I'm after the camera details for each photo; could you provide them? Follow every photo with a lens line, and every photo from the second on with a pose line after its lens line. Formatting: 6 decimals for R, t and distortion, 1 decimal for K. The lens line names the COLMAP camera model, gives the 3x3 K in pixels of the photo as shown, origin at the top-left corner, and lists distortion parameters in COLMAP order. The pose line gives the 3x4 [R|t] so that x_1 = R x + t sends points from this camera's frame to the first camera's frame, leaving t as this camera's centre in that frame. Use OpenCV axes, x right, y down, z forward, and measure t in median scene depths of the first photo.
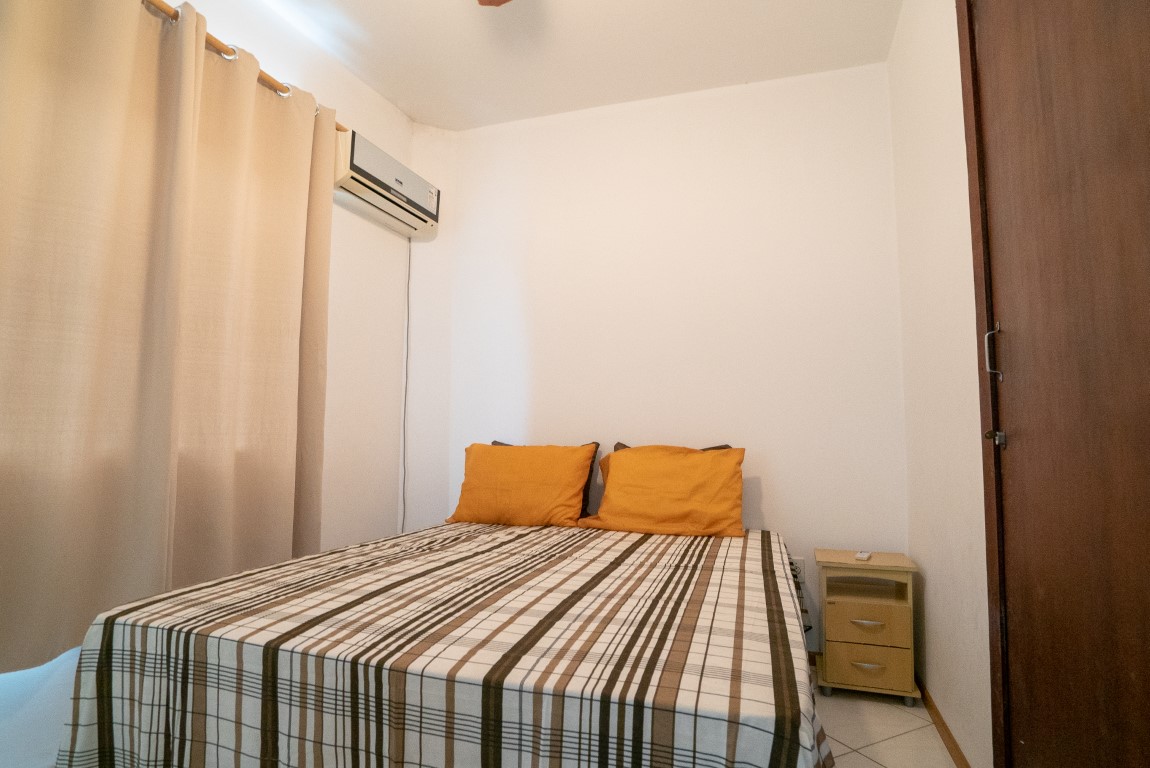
lens RADIAL K [[582.4, 0, 574.3], [0, 582.4, 385.3], [0, 0, 1]] dist [-0.026170, 0.004395]
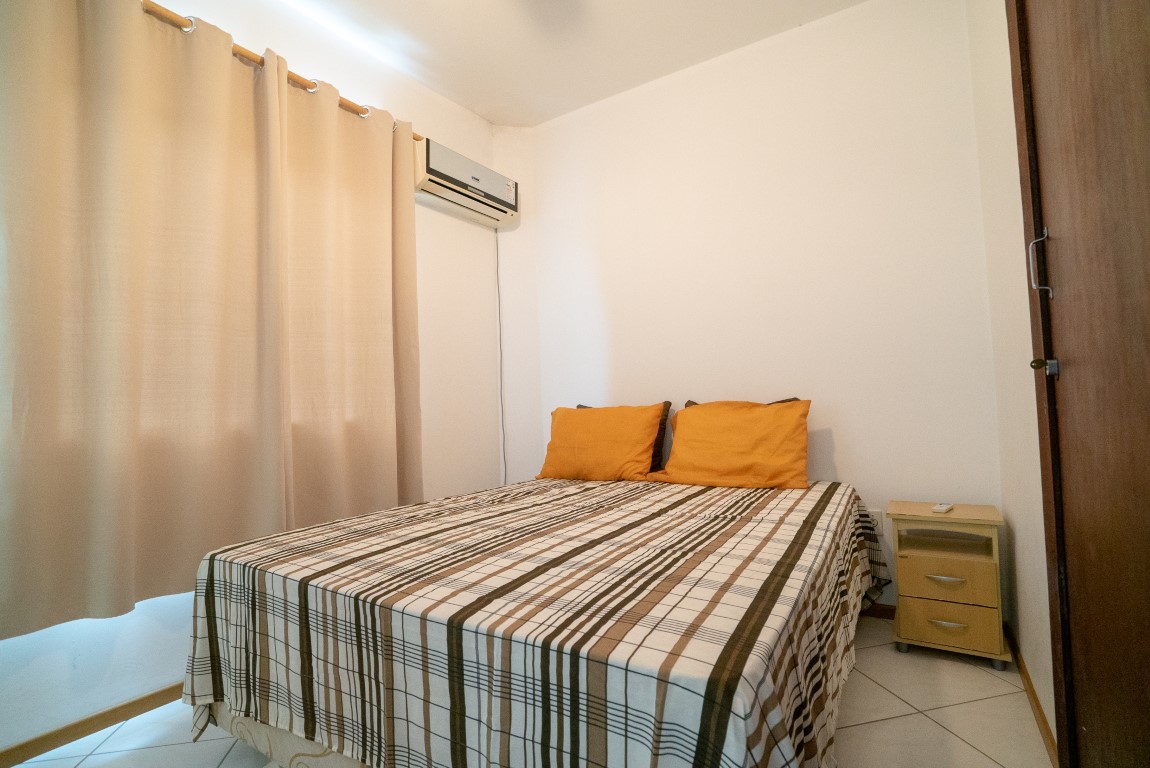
lens RADIAL K [[518.7, 0, 577.3], [0, 518.7, 383.0], [0, 0, 1]] dist [-0.022721, 0.001564]
pose [[0.969490, -0.054506, -0.238995, 0.207571], [0.065745, 0.997062, 0.039300, 0.034078], [0.236151, -0.053814, 0.970225, 0.102467]]
